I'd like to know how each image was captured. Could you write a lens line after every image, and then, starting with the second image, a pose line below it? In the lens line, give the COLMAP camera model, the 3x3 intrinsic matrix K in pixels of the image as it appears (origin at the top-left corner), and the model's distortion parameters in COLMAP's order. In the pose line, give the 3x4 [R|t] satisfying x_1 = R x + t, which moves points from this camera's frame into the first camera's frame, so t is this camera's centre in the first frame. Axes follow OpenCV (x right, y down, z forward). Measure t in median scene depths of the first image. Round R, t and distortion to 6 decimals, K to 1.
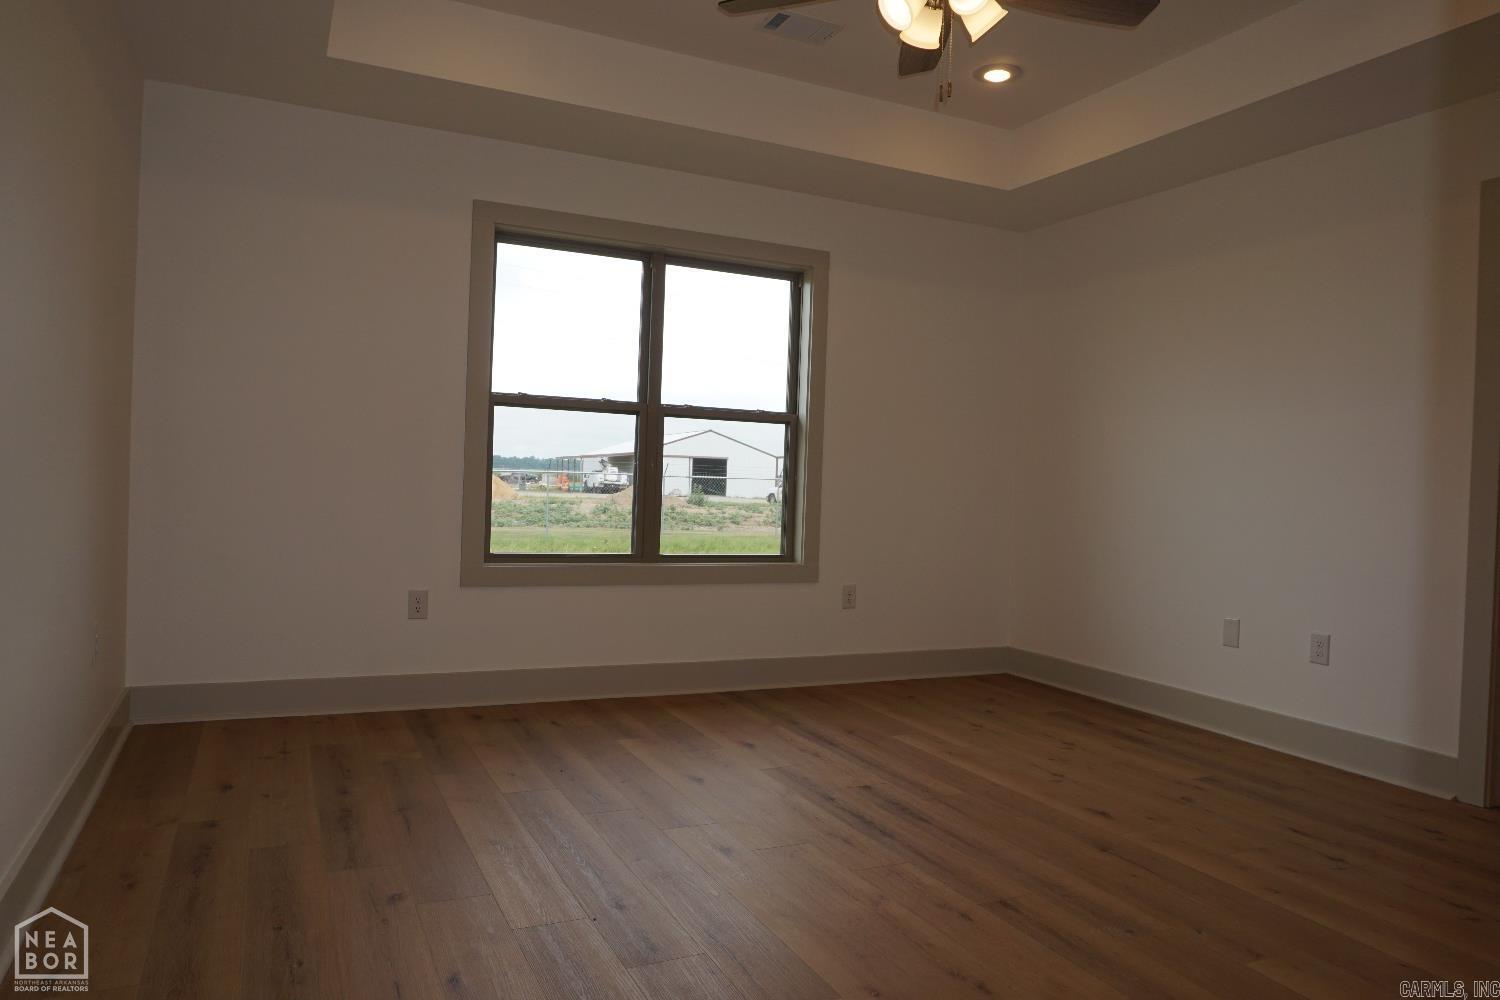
lens RADIAL K [[1011.7, 0, 752.2], [0, 1011.7, 490.7], [0, 0, 1]] dist [-0.055339, 0.051882]
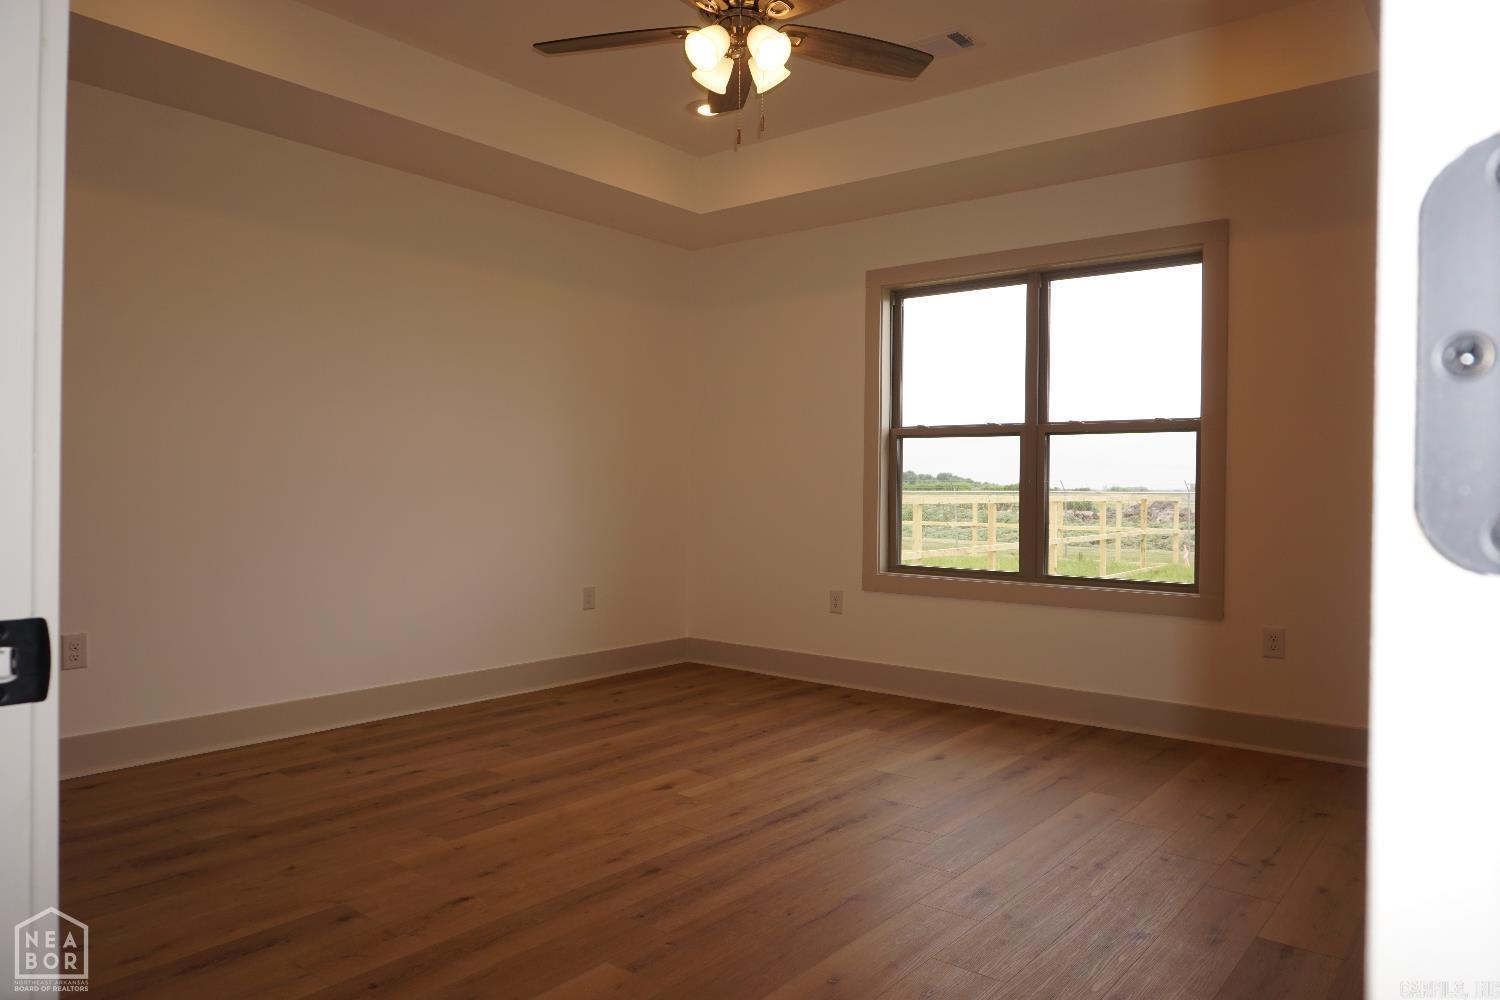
lens RADIAL K [[1011.7, 0, 752.2], [0, 1011.7, 490.7], [0, 0, 1]] dist [-0.055339, 0.051882]
pose [[0.439782, -0.030355, -0.897591, 0.674943], [-0.009398, 0.999218, -0.038396, 0.021482], [0.898055, 0.025321, 0.439153, 0.315994]]
